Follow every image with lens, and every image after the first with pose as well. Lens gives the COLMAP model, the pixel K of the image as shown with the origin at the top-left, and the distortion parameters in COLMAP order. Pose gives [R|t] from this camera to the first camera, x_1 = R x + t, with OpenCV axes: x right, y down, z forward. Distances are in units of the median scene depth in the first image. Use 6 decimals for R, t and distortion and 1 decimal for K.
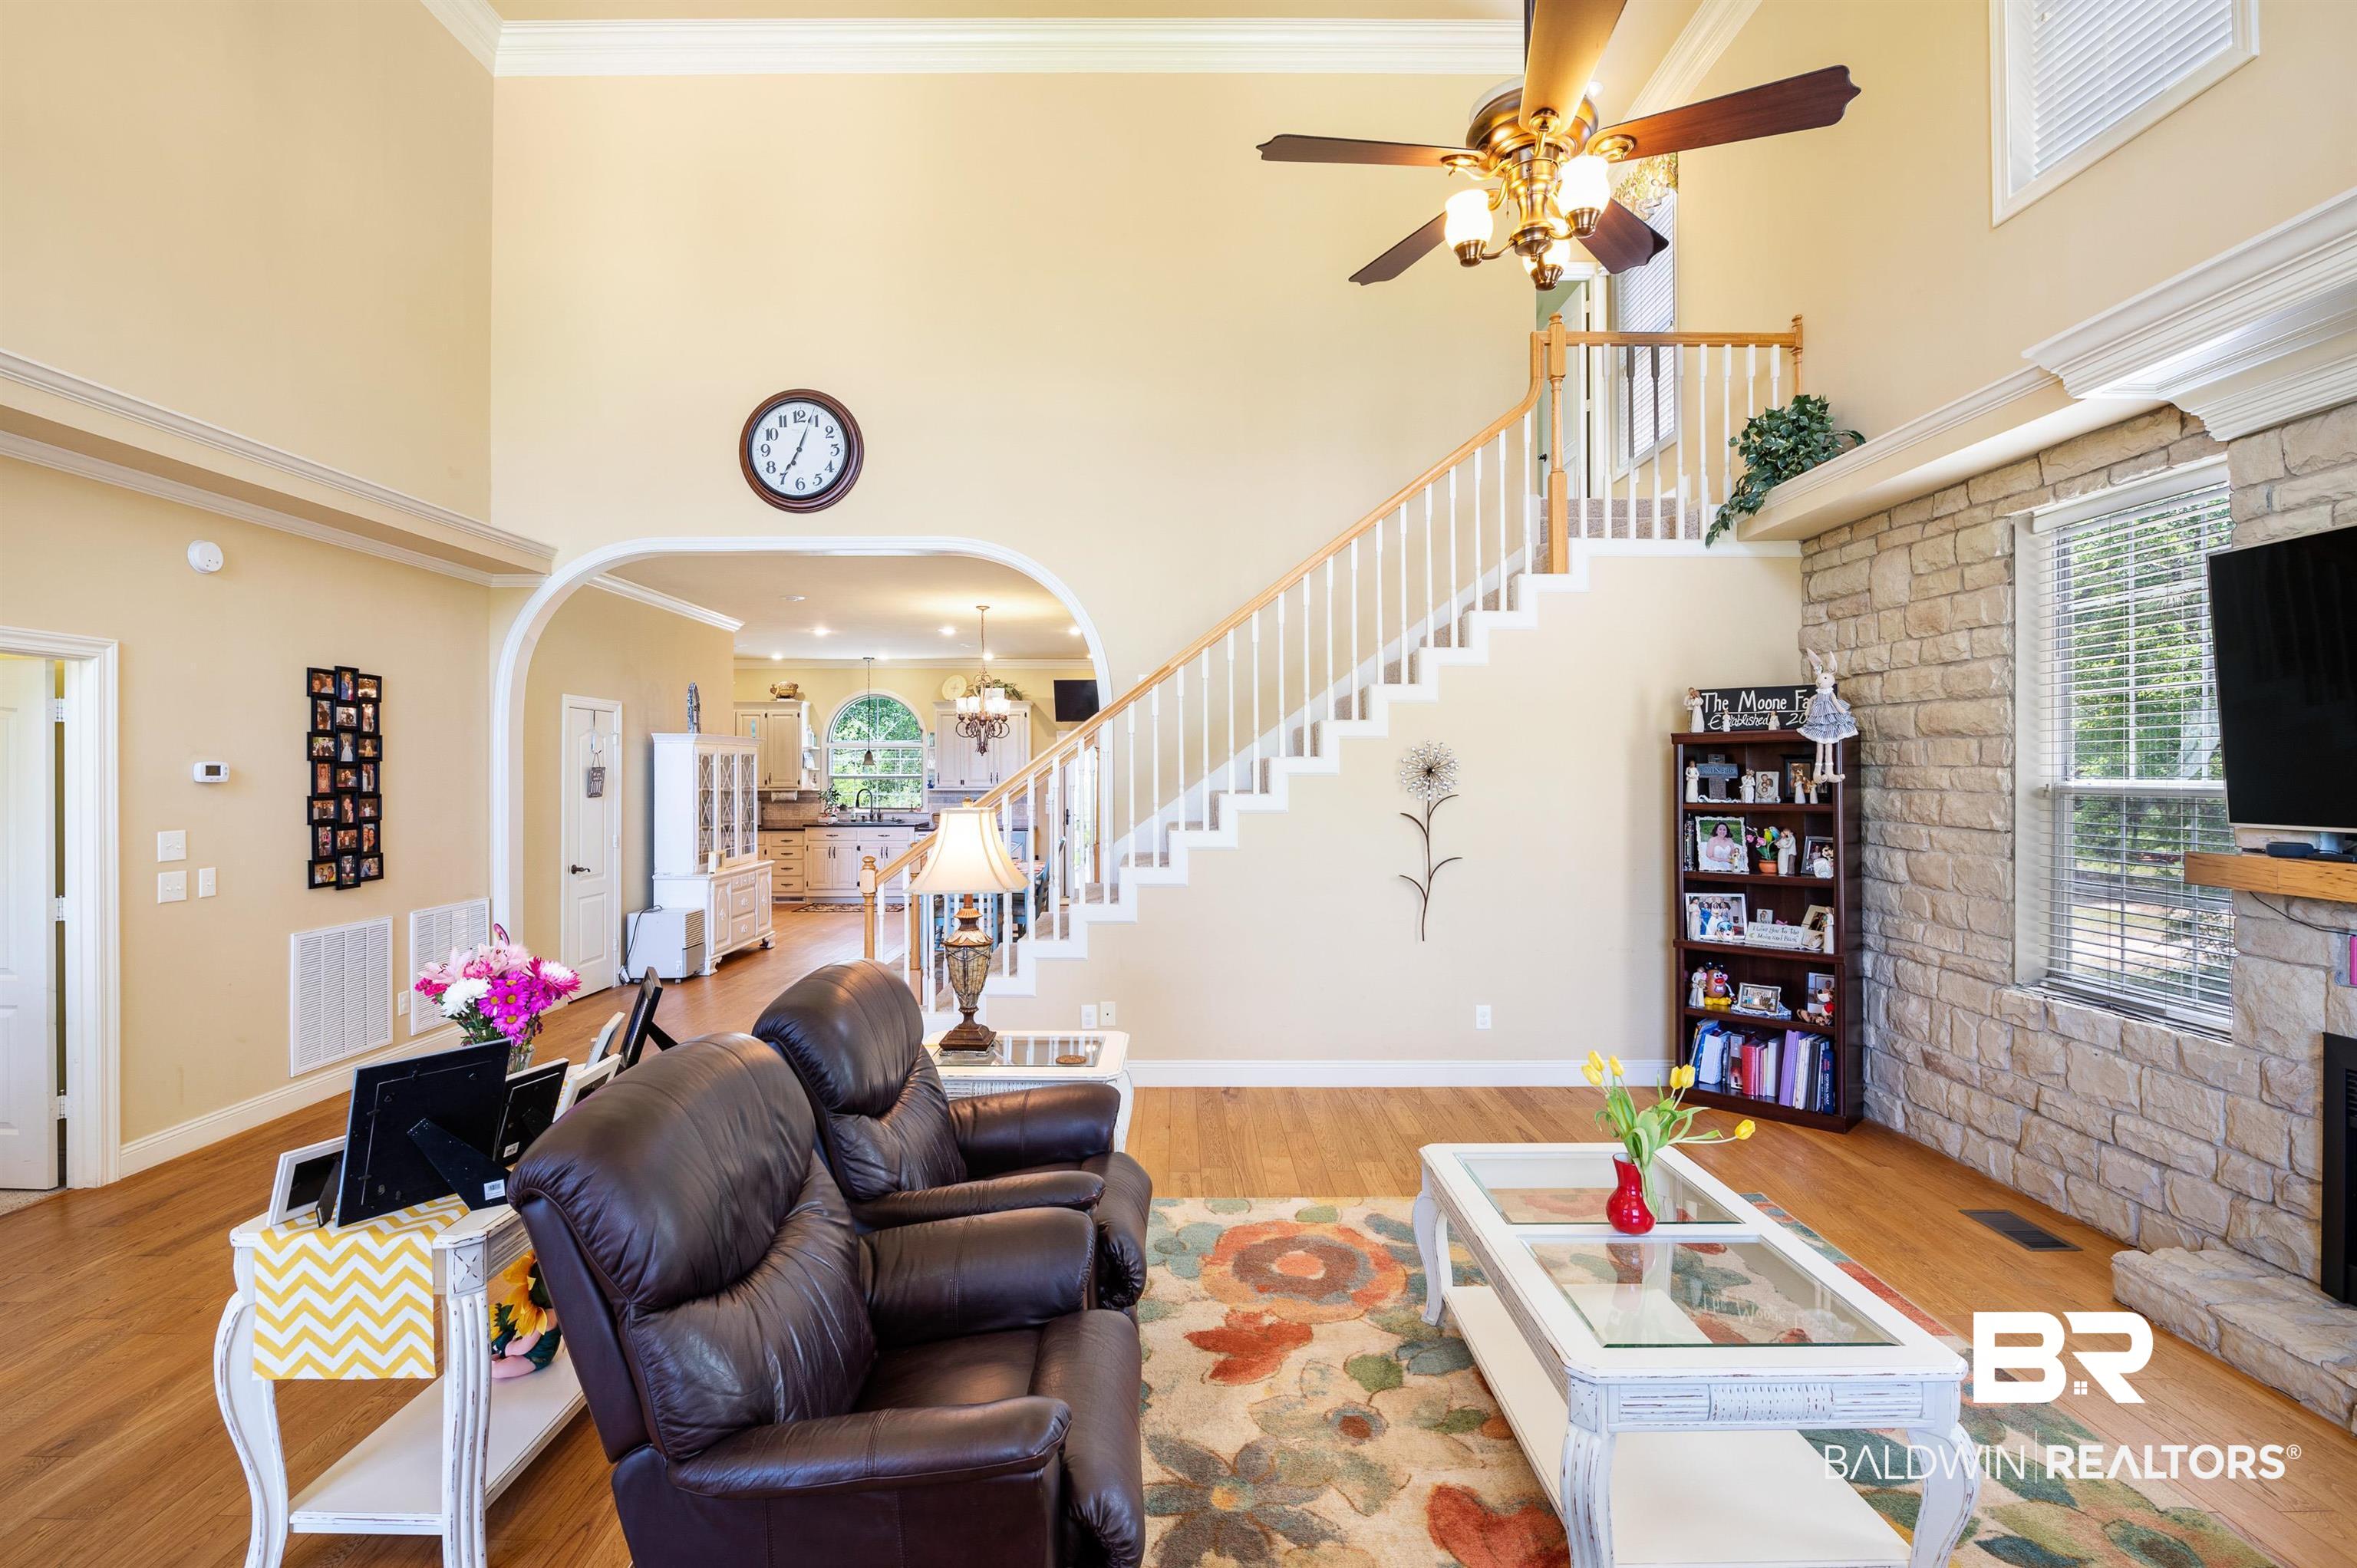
lens RADIAL K [[1085.5, 0, 1178.4], [0, 1085.5, 776.3], [0, 0, 1]] dist [-0.012687, -0.000621]
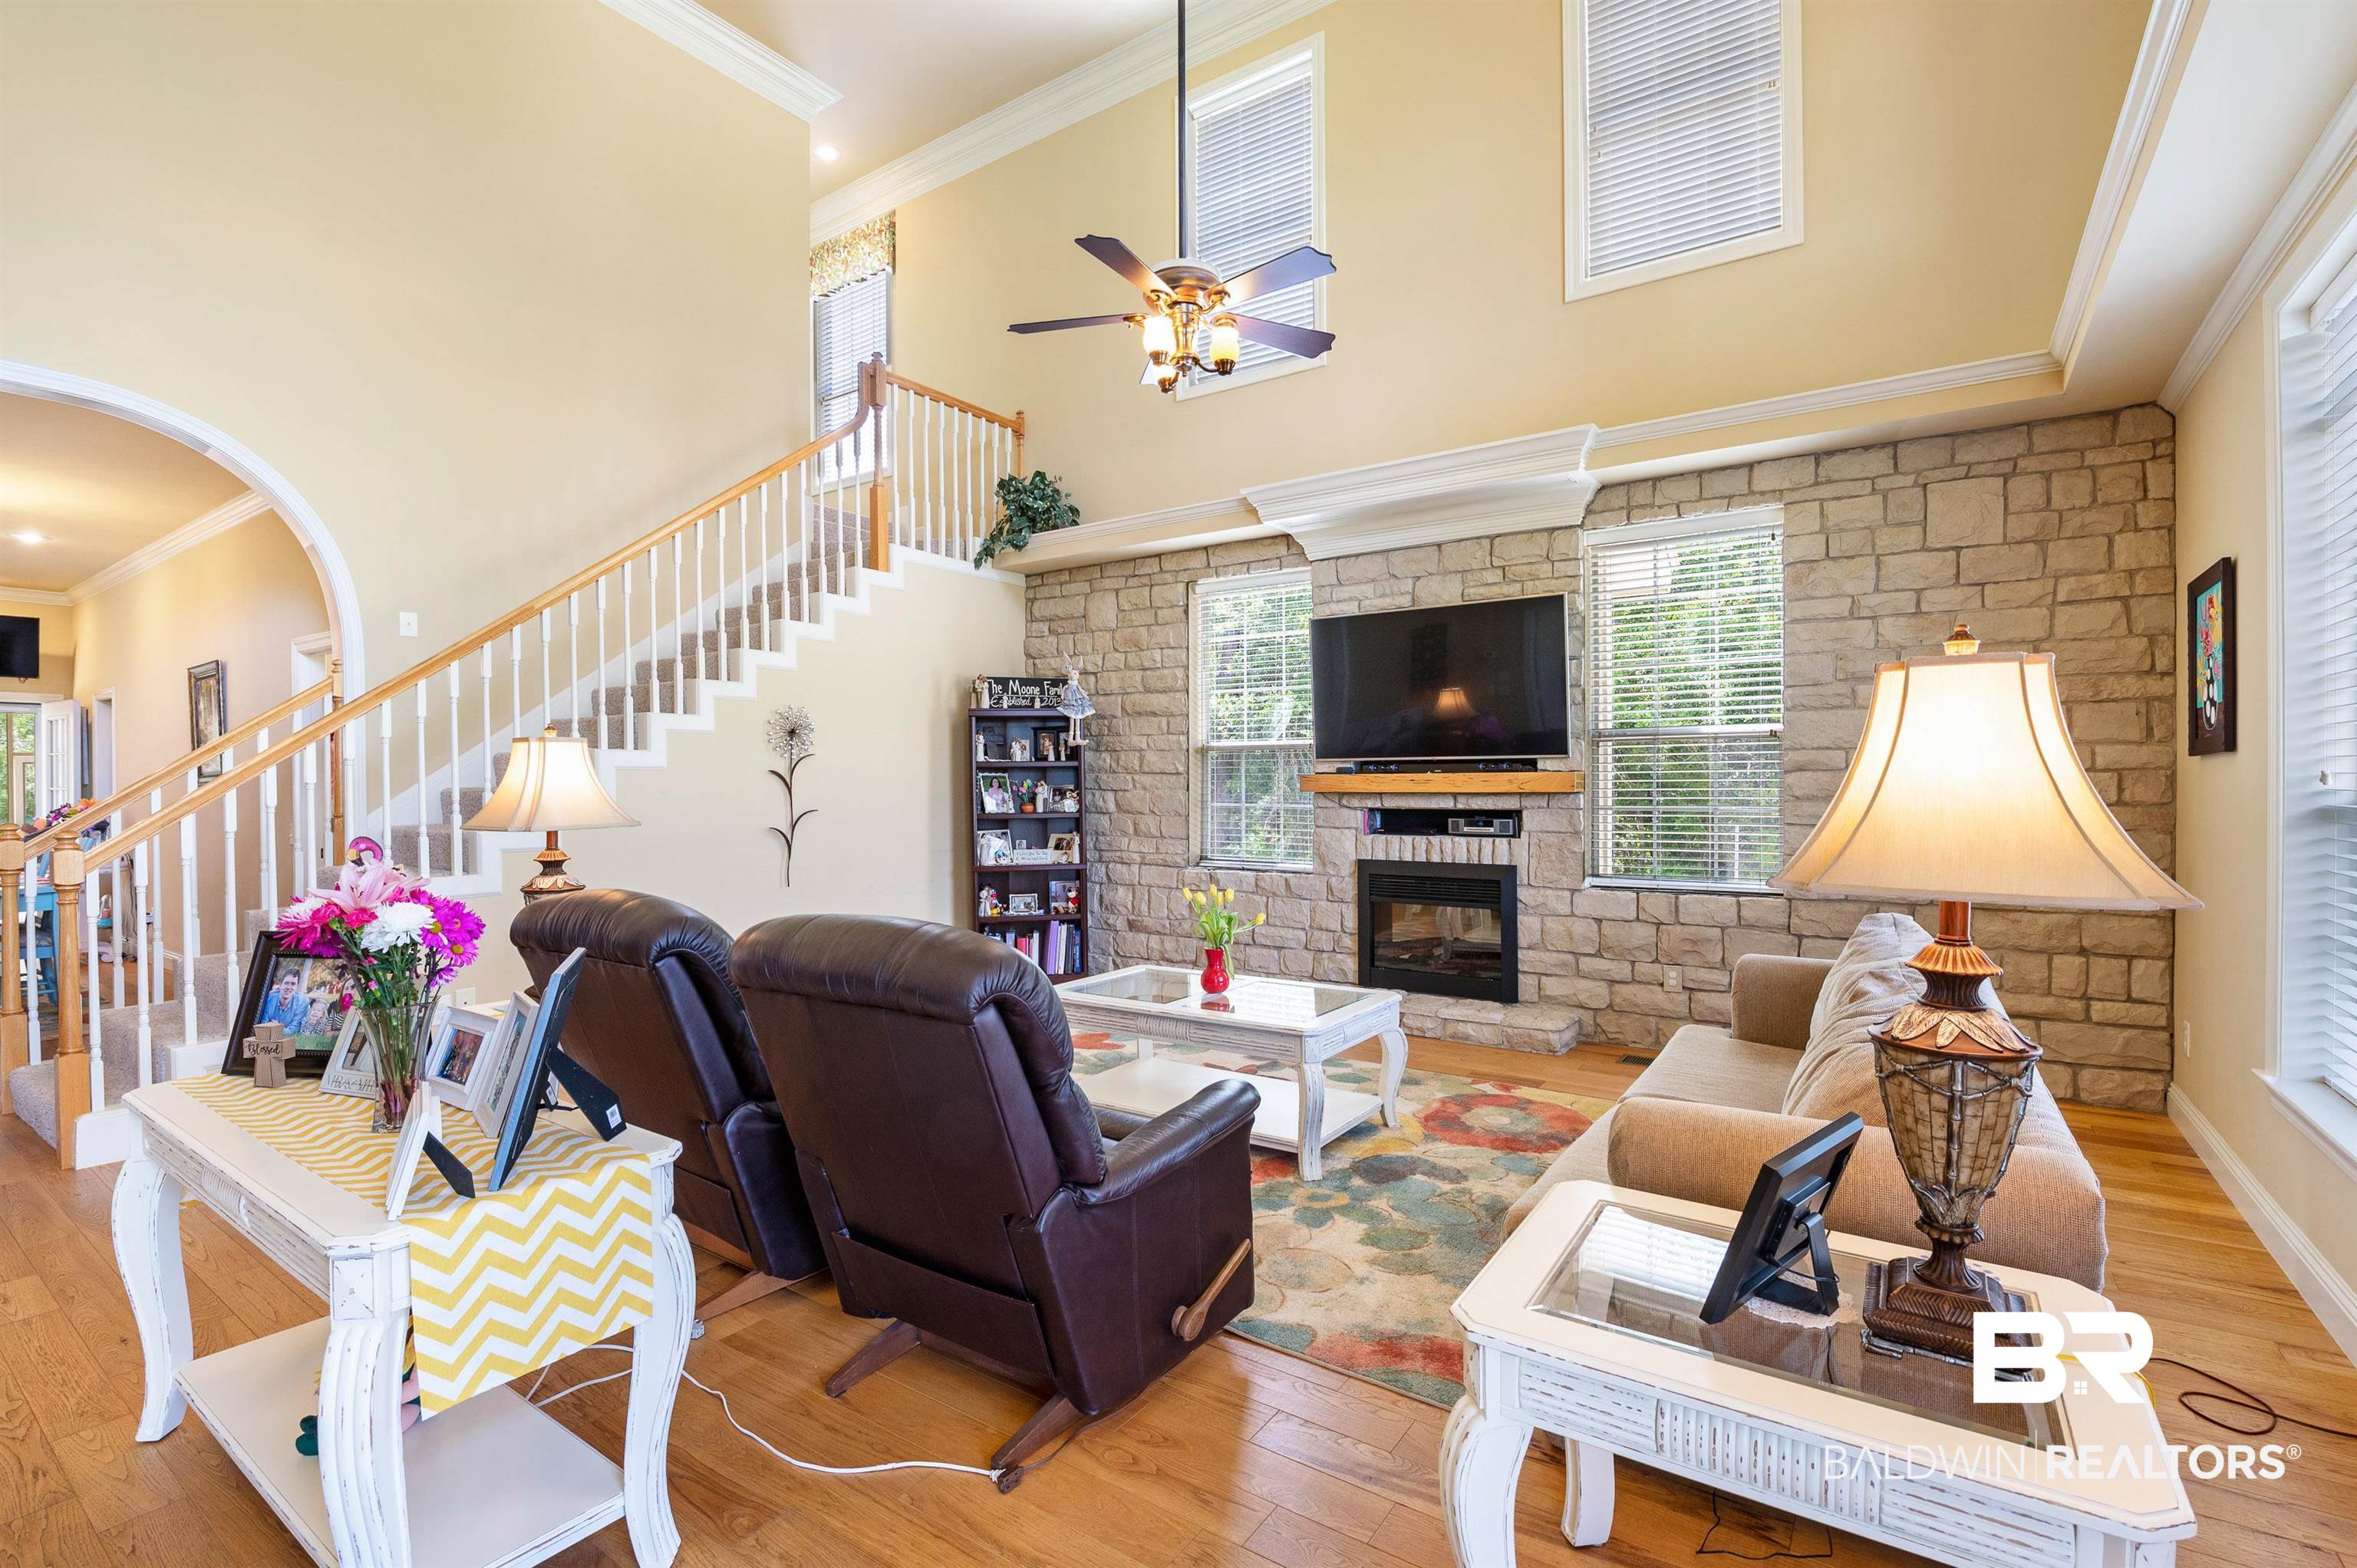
lens RADIAL K [[1053.5, 0, 1174.7], [0, 1053.5, 786.6], [0, 0, 1]] dist [-0.010589, -0.001170]
pose [[0.578183, -0.006437, 0.815882, -0.437424], [0.005473, 0.999977, 0.004011, 0.051328], [-0.815889, 0.002146, 0.578205, 0.067144]]
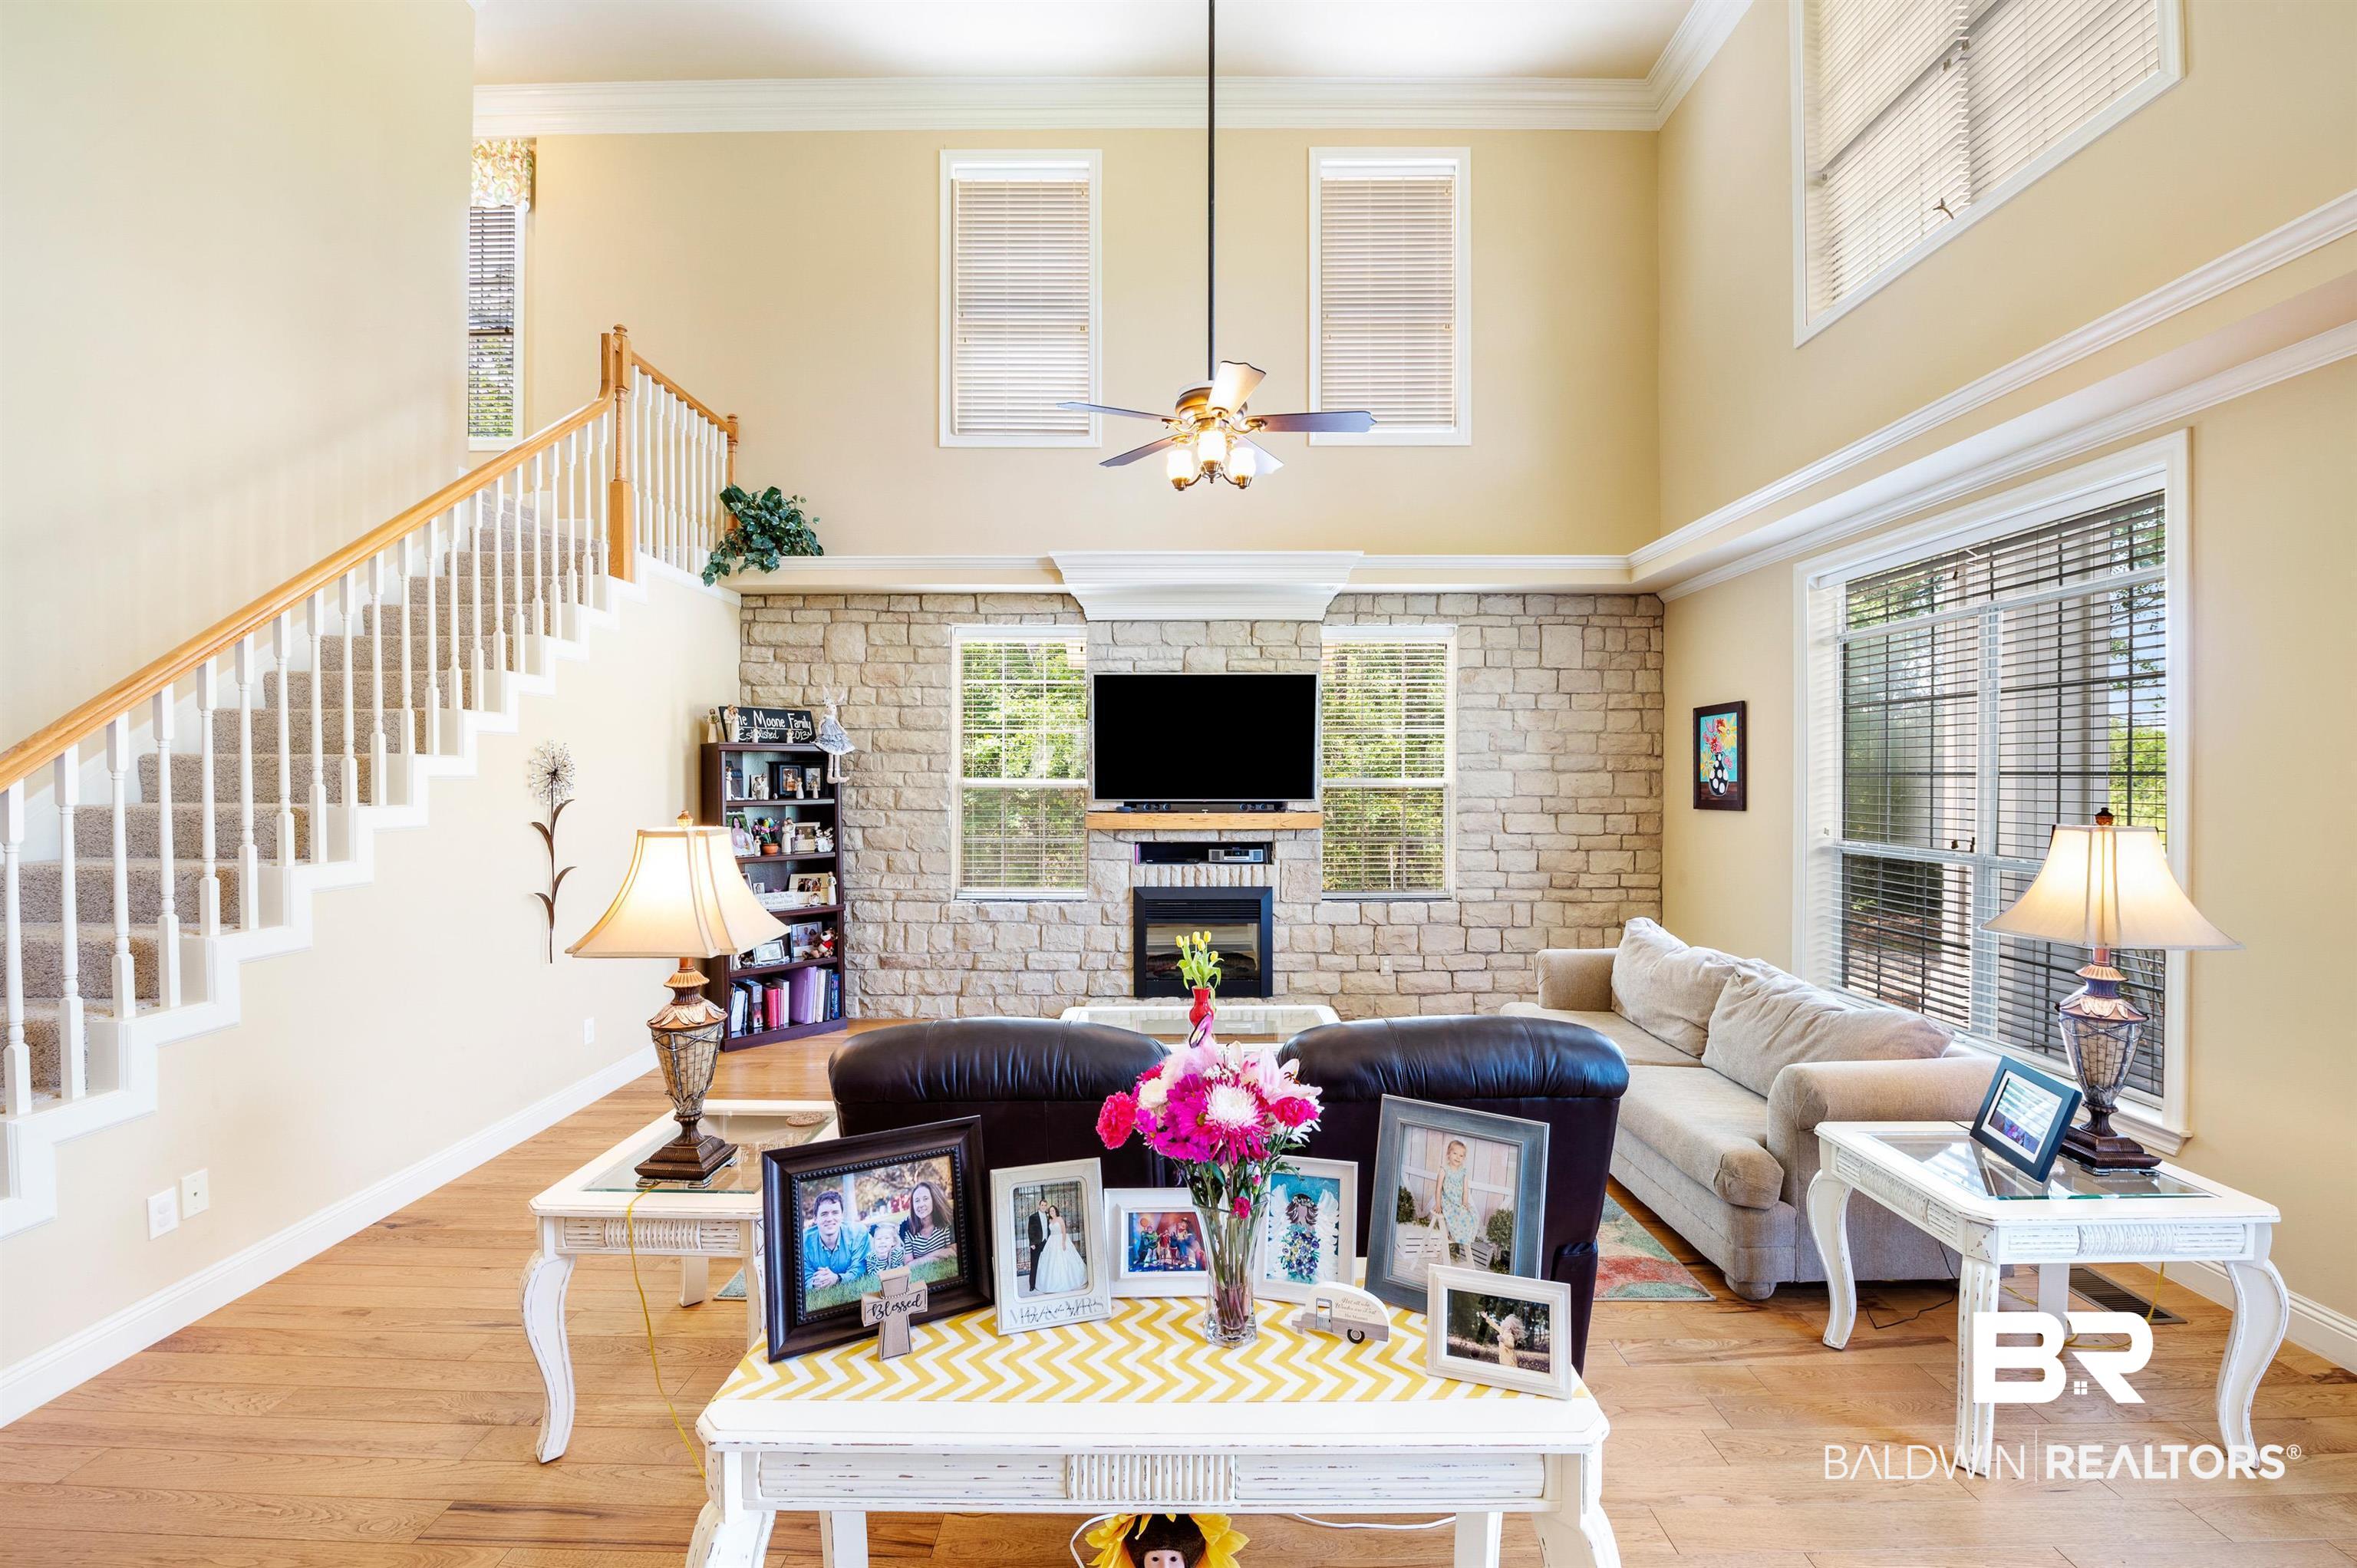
lens RADIAL K [[966.6, 0, 1178.5], [0, 966.6, 784.0], [0, 0, 1]] dist [-0.014236, -0.000490]
pose [[0.012511, -0.007387, 0.999894, -0.587723], [0.002357, 0.999970, 0.007358, -0.000592], [-0.999919, 0.002264, 0.012528, 0.492632]]
